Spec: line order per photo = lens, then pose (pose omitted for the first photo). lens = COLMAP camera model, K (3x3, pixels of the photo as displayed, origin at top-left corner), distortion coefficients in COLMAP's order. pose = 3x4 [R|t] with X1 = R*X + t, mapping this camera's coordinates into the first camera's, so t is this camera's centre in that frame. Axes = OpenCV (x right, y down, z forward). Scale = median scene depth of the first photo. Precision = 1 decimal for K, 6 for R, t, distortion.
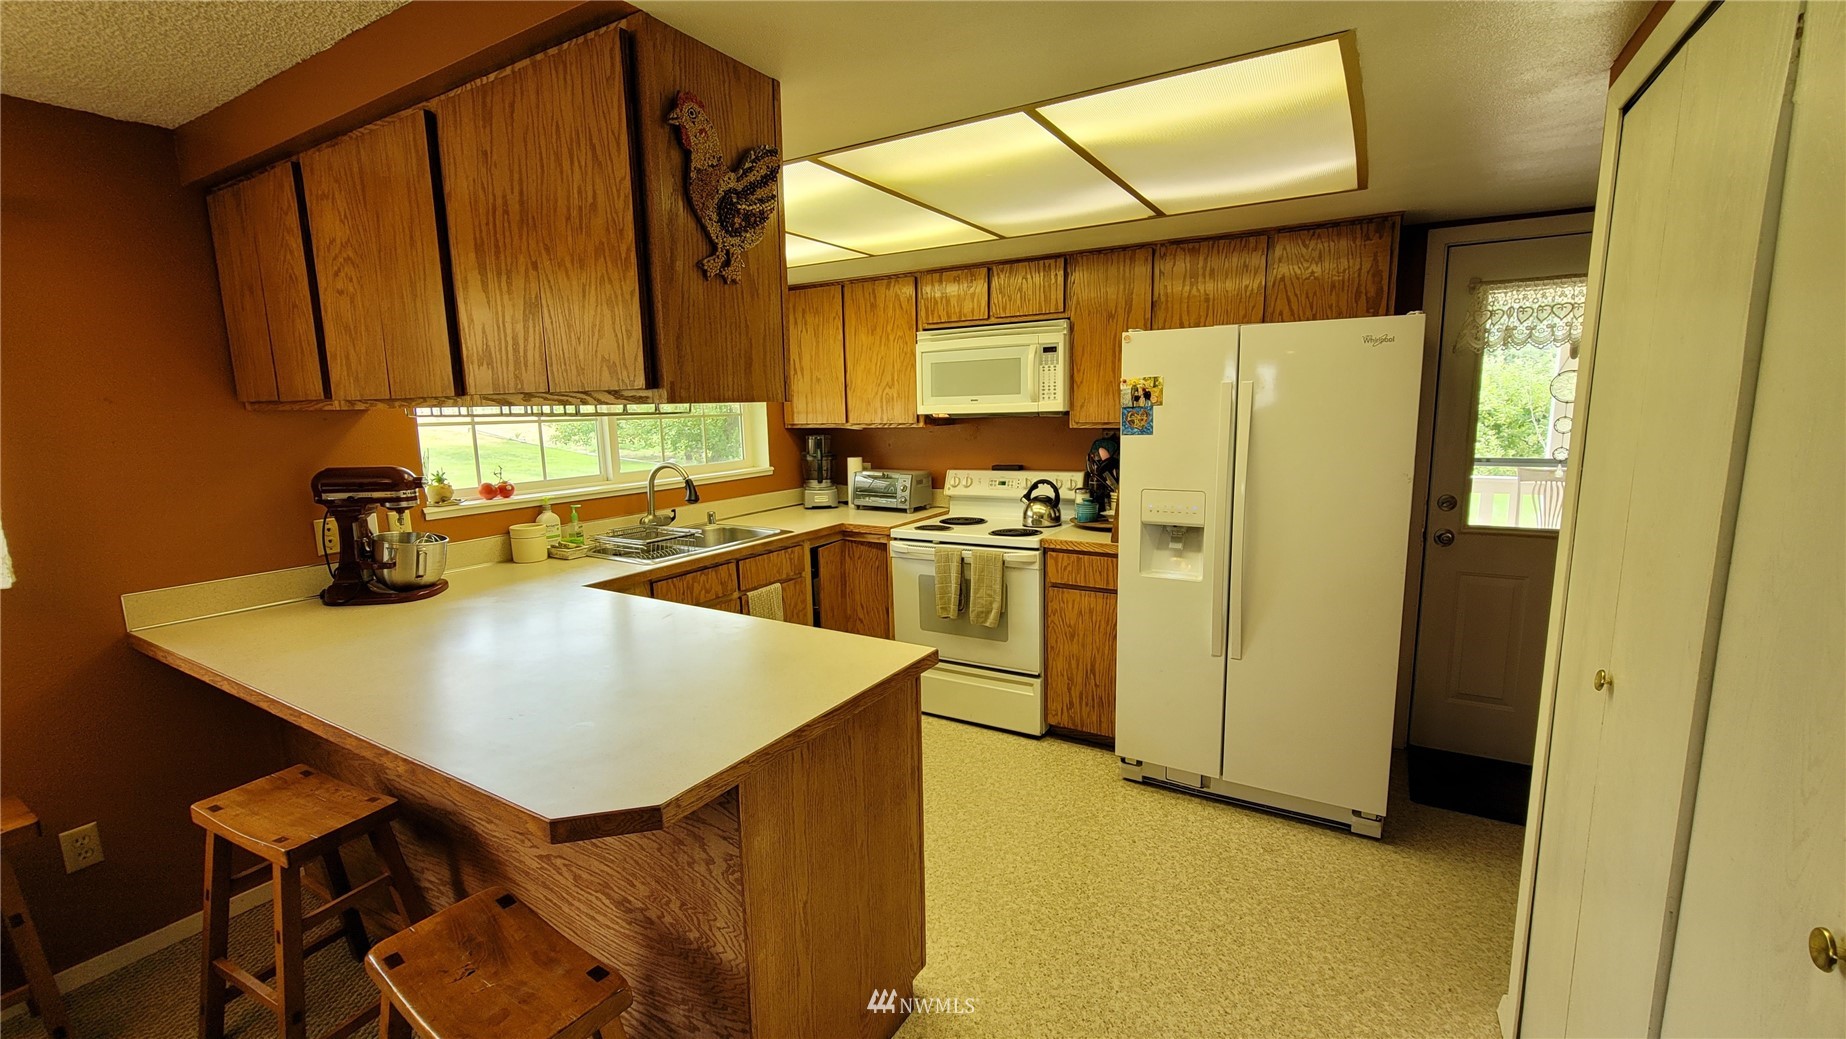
lens RADIAL K [[758.9, 0, 912.9], [0, 758.9, 524.1], [0, 0, 1]] dist [-0.002012, 0.000509]
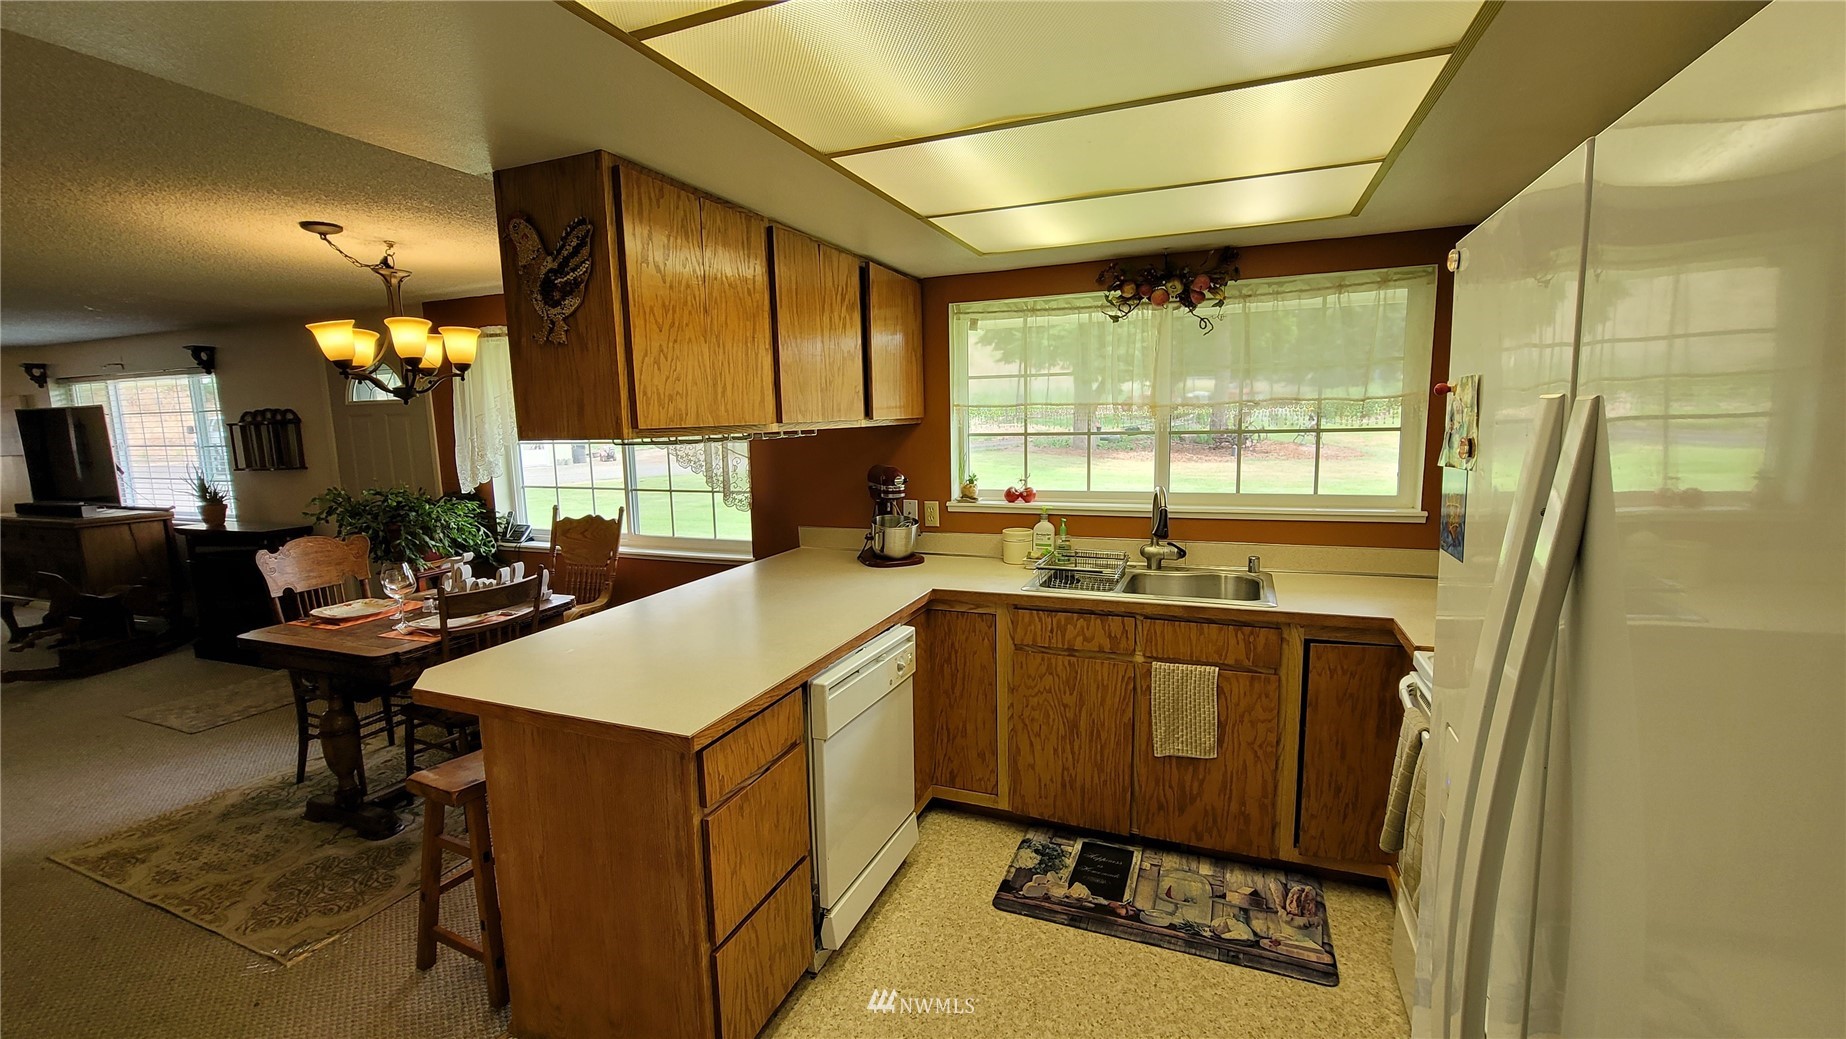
lens RADIAL K [[758.9, 0, 920.3], [0, 758.9, 524.8], [0, 0, 1]] dist [-0.002012, 0.000509]
pose [[0.165503, 0.154284, -0.974066, 0.472606], [-0.133811, 0.982067, 0.132815, -0.117362], [0.977089, 0.108359, 0.183180, 0.591545]]
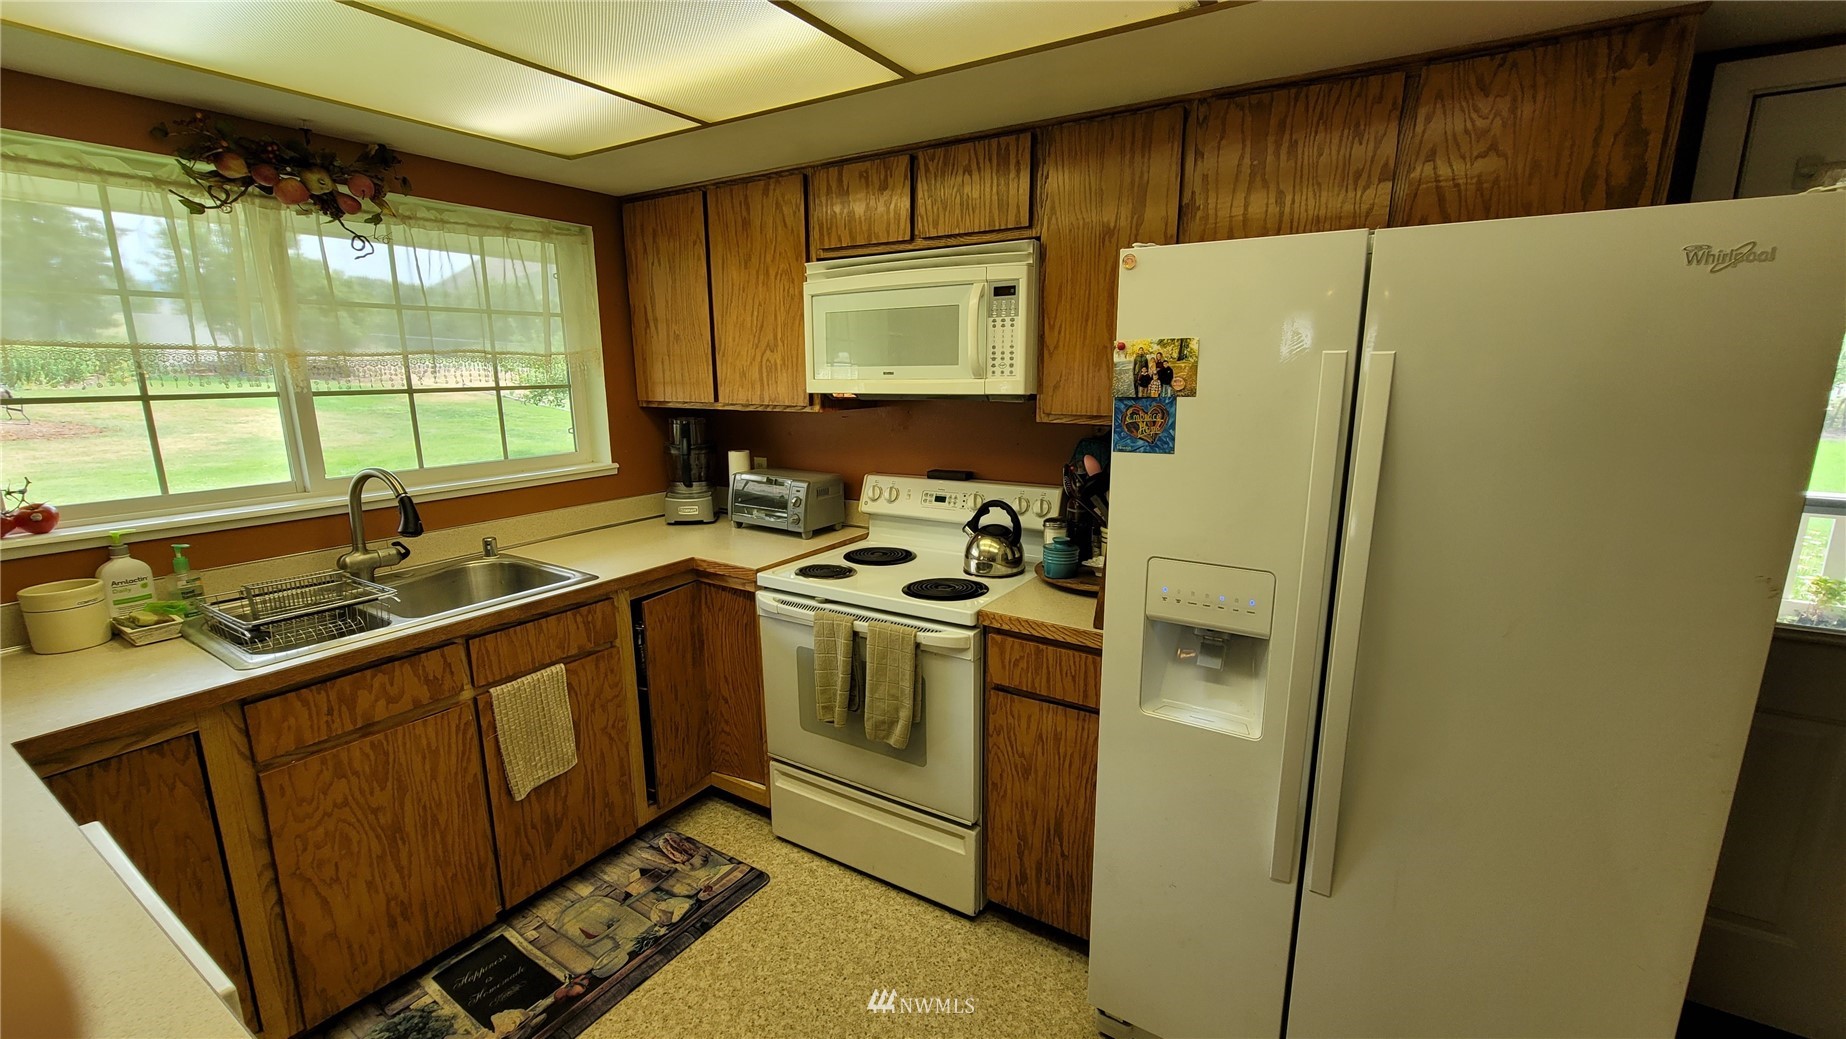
lens RADIAL K [[758.9, 0, 915.3], [0, 758.9, 524.6], [0, 0, 1]] dist [-0.002012, 0.000509]
pose [[0.999752, 0.019769, -0.010290, 0.121169], [-0.019243, 0.998617, 0.048923, -0.074695], [0.011243, -0.048713, 0.998750, 0.396156]]
